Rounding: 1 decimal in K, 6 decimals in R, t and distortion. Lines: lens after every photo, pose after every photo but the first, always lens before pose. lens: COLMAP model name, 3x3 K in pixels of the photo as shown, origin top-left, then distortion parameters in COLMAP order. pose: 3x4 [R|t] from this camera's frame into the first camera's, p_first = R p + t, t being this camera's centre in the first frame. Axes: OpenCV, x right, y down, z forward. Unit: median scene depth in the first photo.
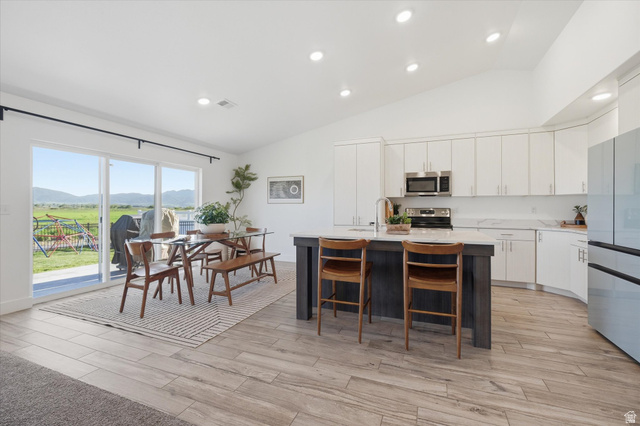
lens RADIAL K [[282.5, 0, 319.5], [0, 282.5, 208.7], [0, 0, 1]] dist [-0.003851, -0.000357]
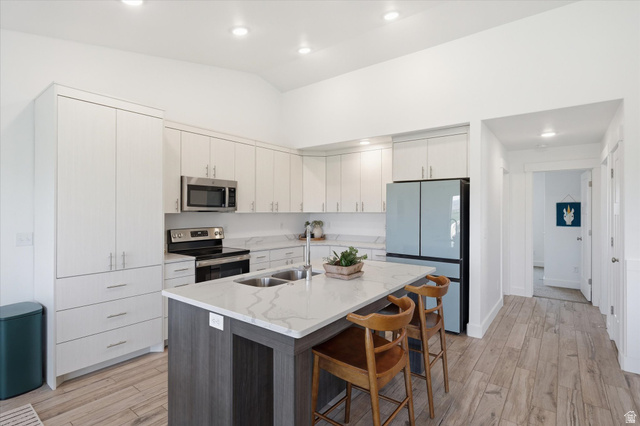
lens RADIAL K [[318.9, 0, 319.7], [0, 318.9, 213.3], [0, 0, 1]] dist [0.002389, -0.000988]
pose [[0.271708, -0.010201, 0.962326, -0.352036], [-0.001991, 0.999936, 0.011162, -0.056855], [-0.962378, -0.004948, 0.271670, 0.555741]]
